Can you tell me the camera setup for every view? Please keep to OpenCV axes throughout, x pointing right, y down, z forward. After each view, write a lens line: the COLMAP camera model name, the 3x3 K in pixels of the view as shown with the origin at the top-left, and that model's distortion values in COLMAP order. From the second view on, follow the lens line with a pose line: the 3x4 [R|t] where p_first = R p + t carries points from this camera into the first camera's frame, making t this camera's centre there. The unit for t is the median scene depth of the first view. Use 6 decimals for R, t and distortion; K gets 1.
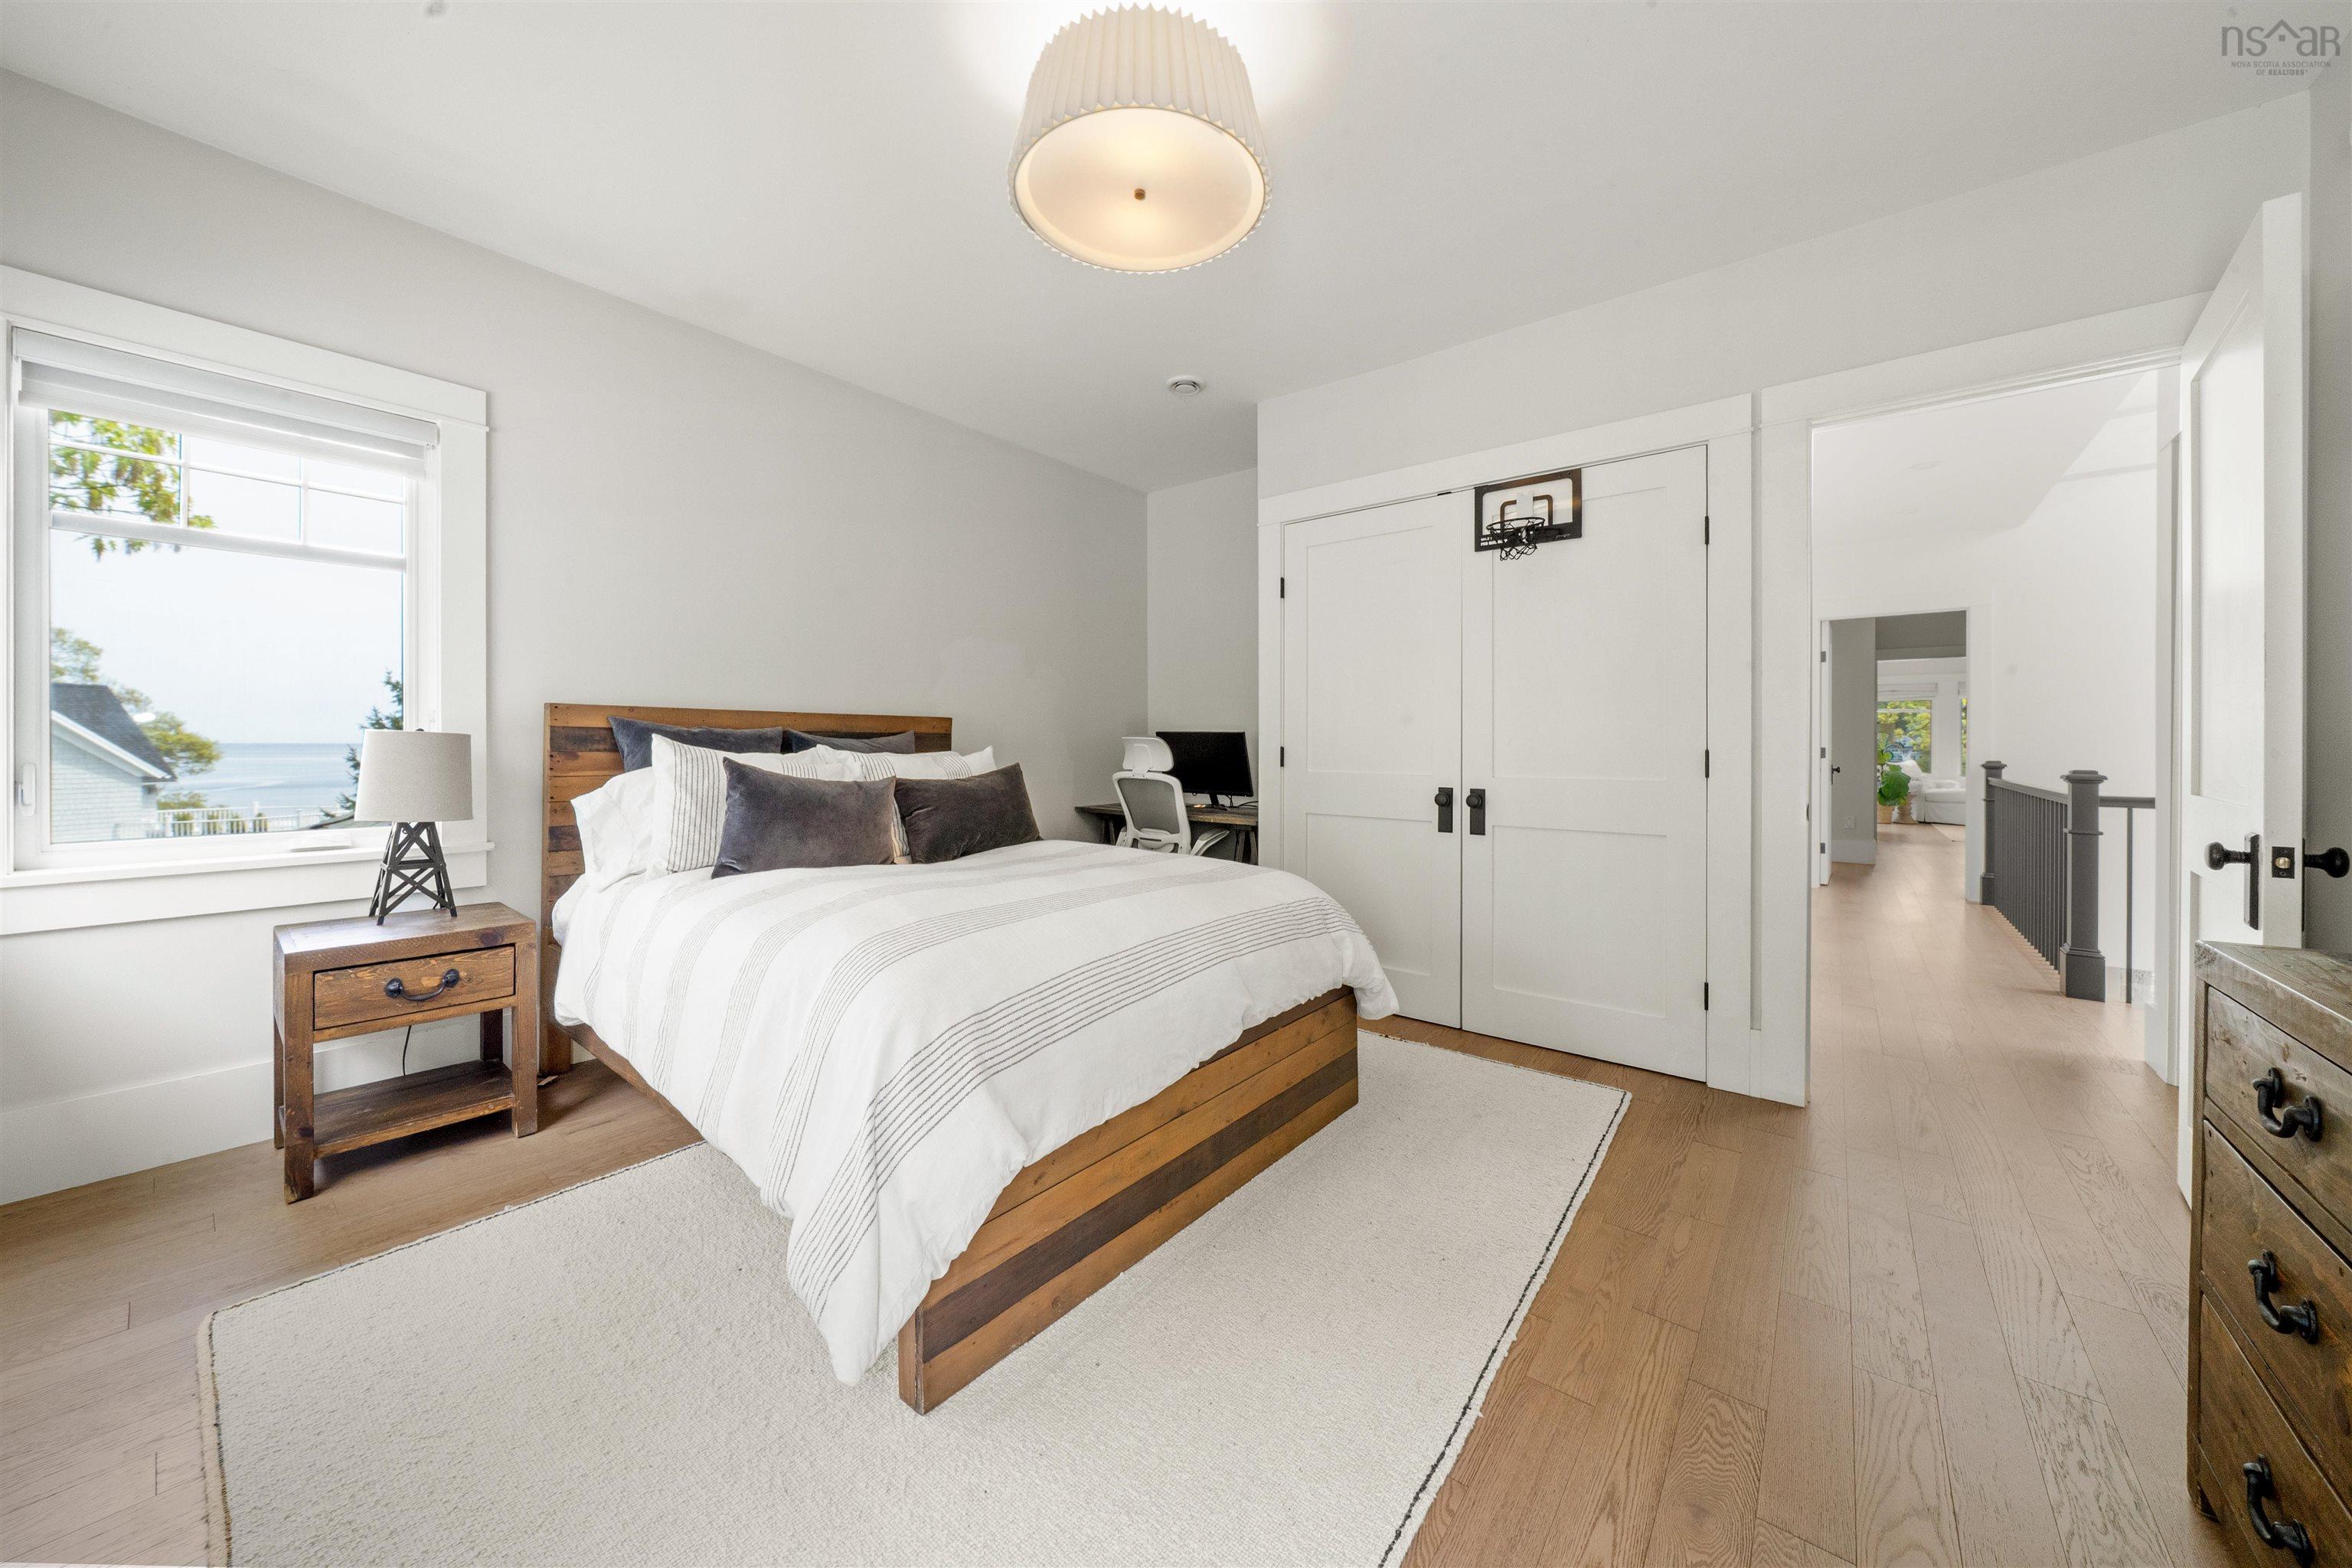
lens RADIAL K [[813.0, 0, 1164.4], [0, 813.0, 752.4], [0, 0, 1]] dist [-0.000758, 0.000028]
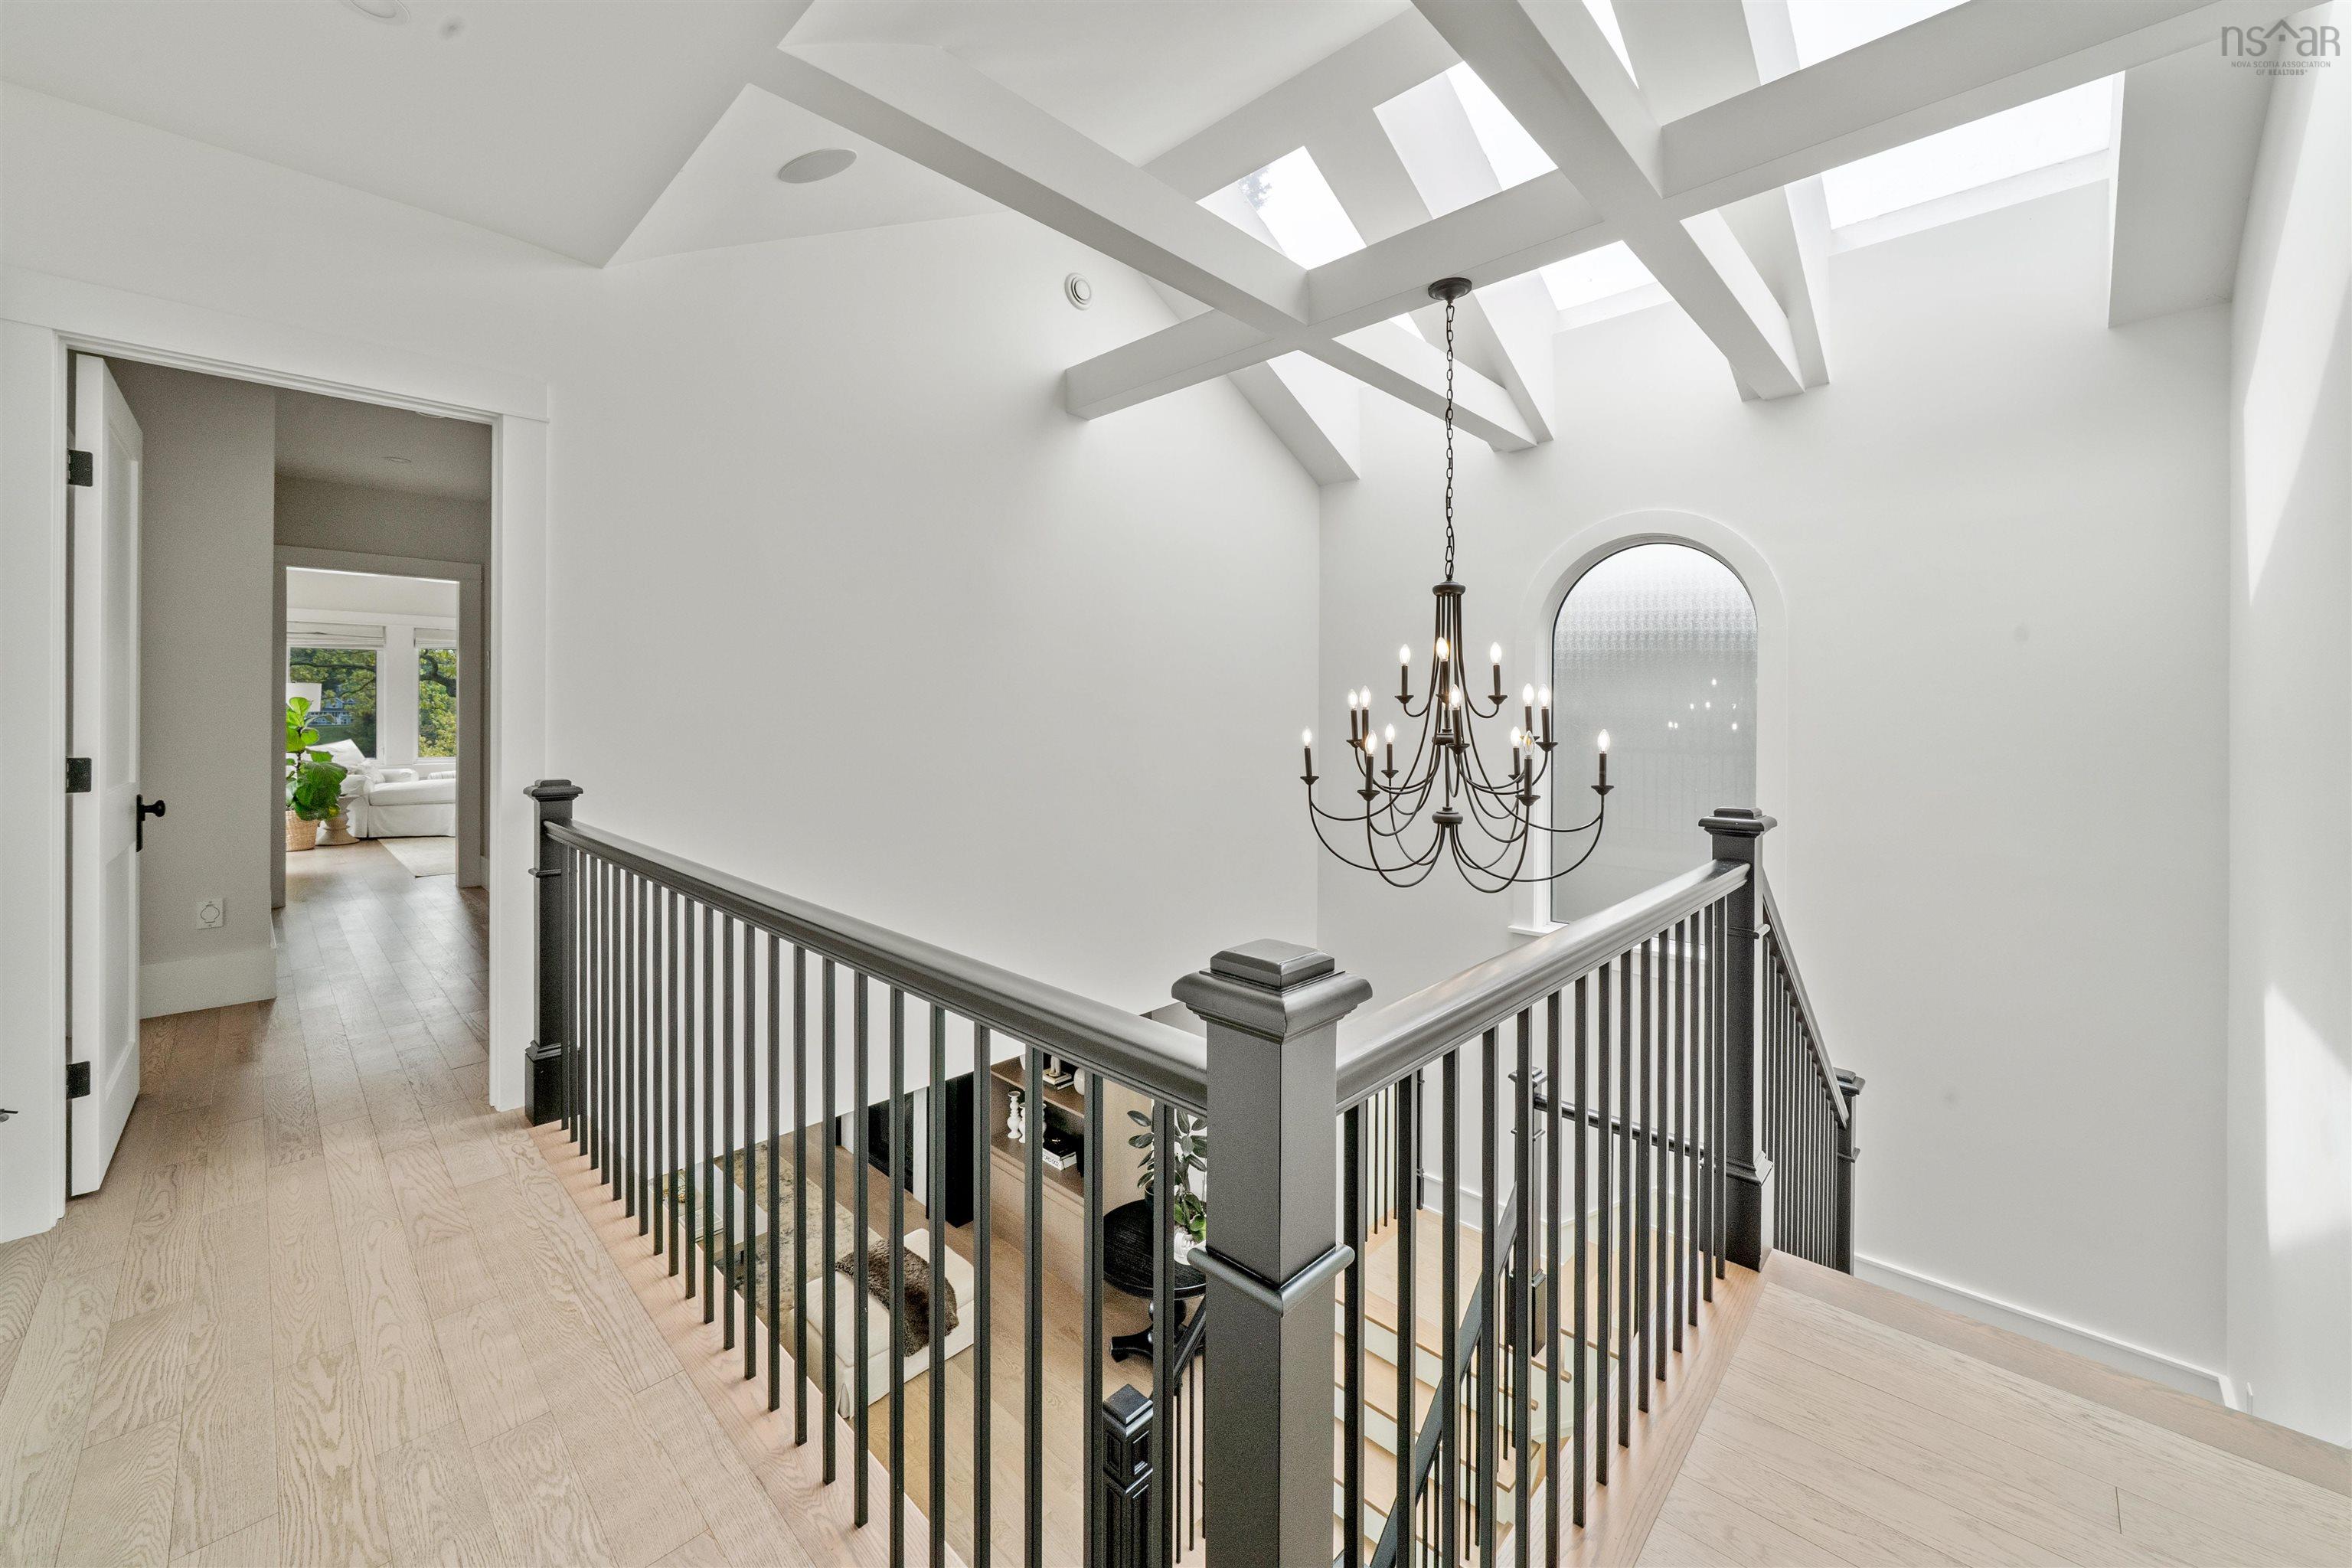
lens RADIAL K [[899.5, 0, 1168.9], [0, 899.5, 710.2], [0, 0, 1]] dist [0.013732, 0.000059]
pose [[0.088514, 0.004416, 0.996065, 0.318731], [0.000094, 0.999990, -0.004442, -0.015192], [-0.996075, 0.000486, 0.088513, 0.354708]]
